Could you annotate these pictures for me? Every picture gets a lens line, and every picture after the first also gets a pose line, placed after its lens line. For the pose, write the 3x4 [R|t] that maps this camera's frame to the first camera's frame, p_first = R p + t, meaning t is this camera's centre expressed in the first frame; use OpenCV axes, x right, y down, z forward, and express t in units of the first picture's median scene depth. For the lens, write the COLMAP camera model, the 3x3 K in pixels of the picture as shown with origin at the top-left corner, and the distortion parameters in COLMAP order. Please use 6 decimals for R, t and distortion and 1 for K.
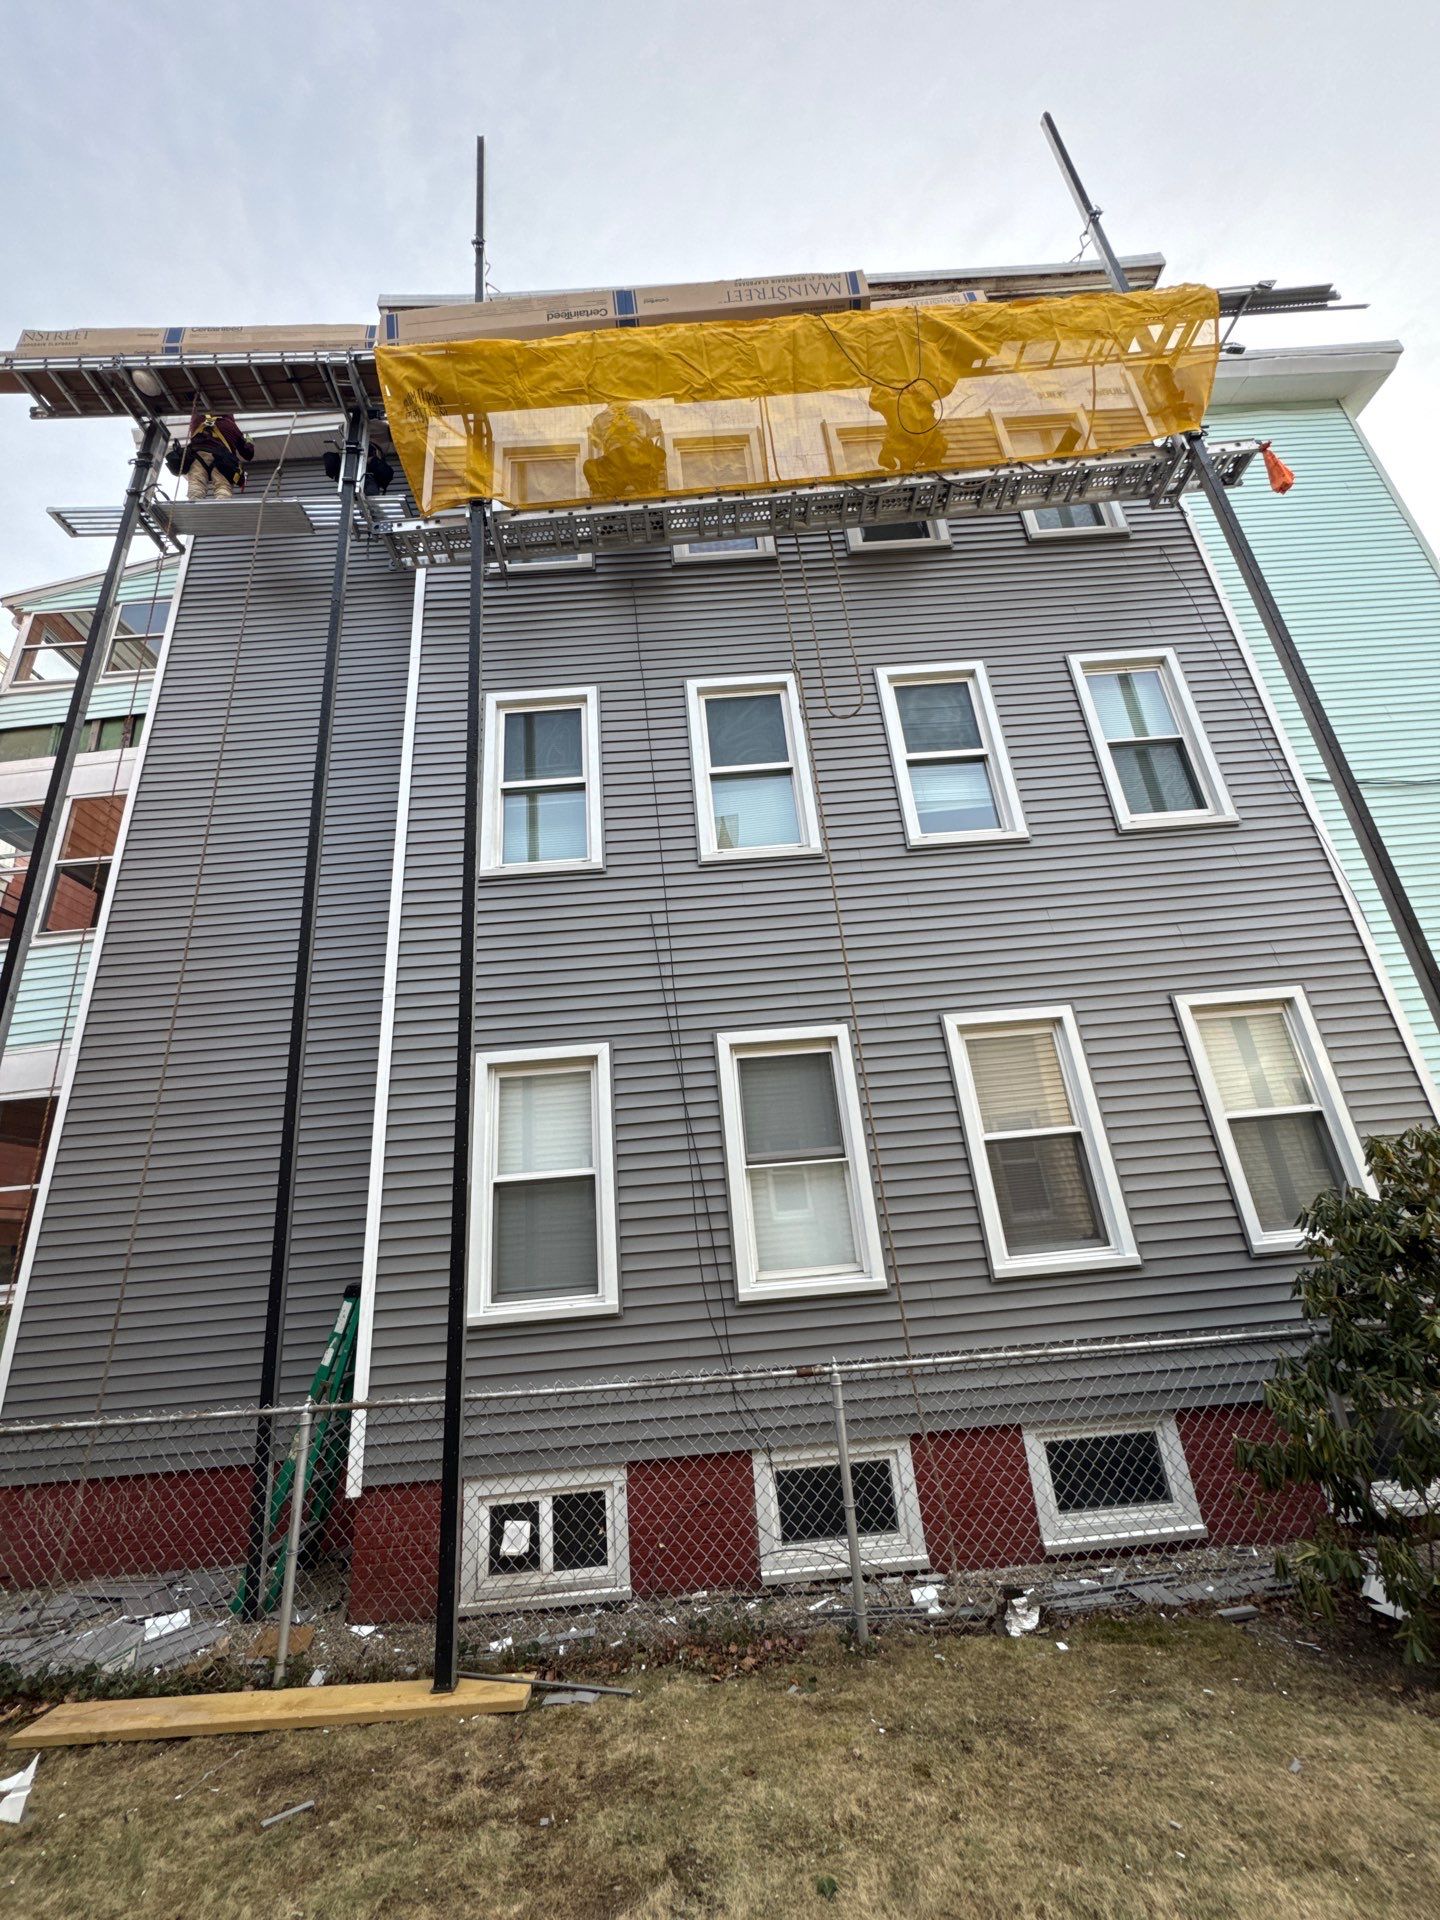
lens RADIAL K [[766.0, 0, 717.7], [0, 766.0, 941.8], [0, 0, 1]] dist [-0.002768, -0.000213]
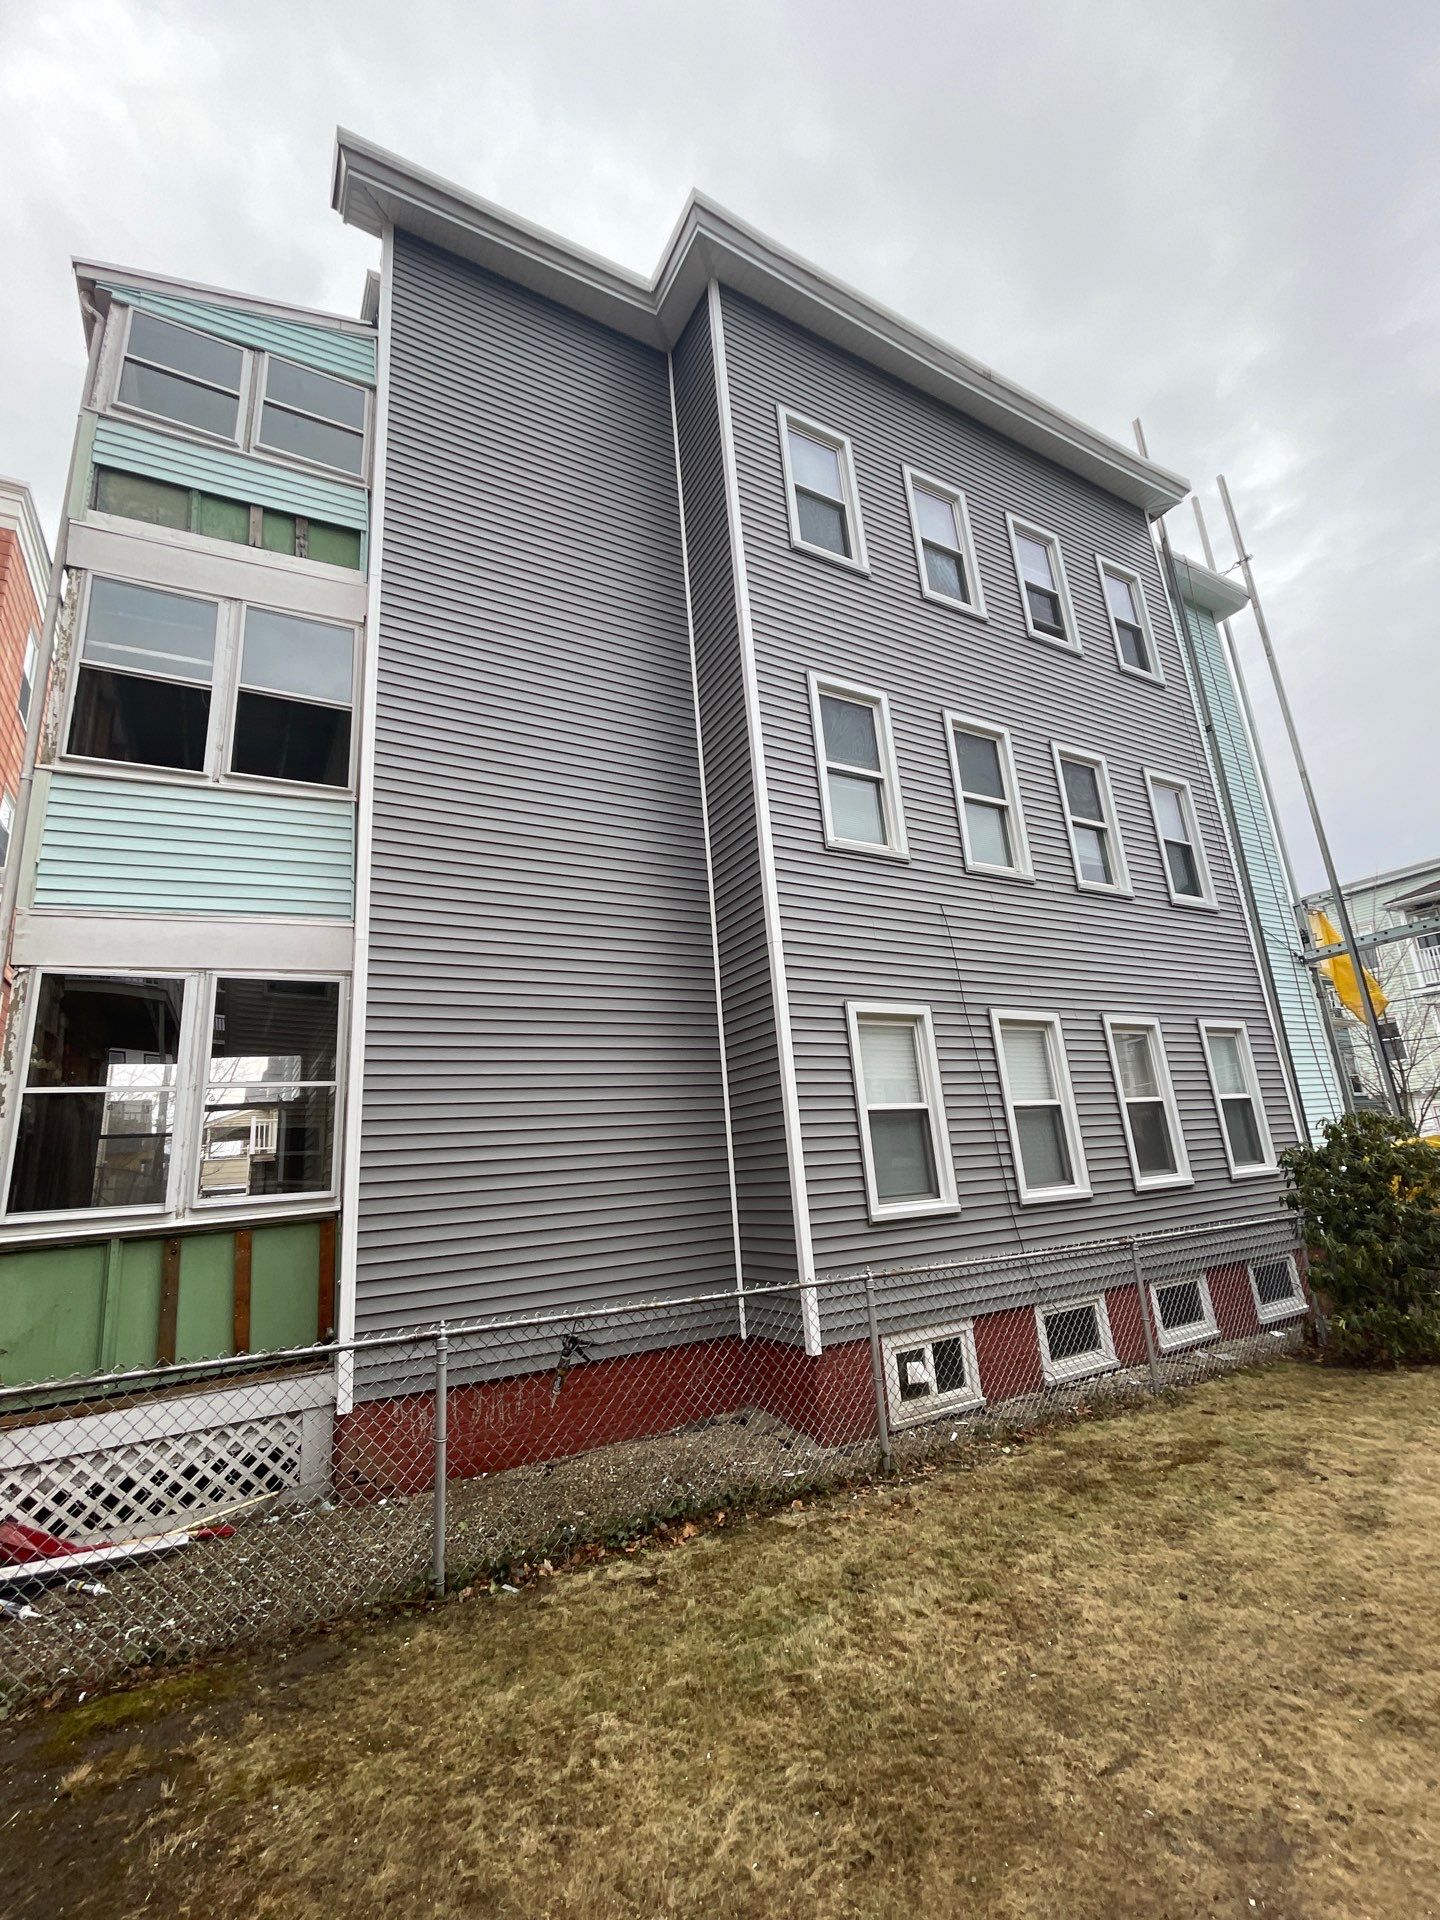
lens RADIAL K [[838.9, 0, 720.0], [0, 838.9, 960.0], [0, 0, 1]] dist [-0.018628, 0.000048]
pose [[0.867520, 0.148007, 0.474872, -1.252434], [-0.181221, 0.983134, 0.024644, 0.100091], [-0.463215, -0.107436, 0.879710, -0.025284]]
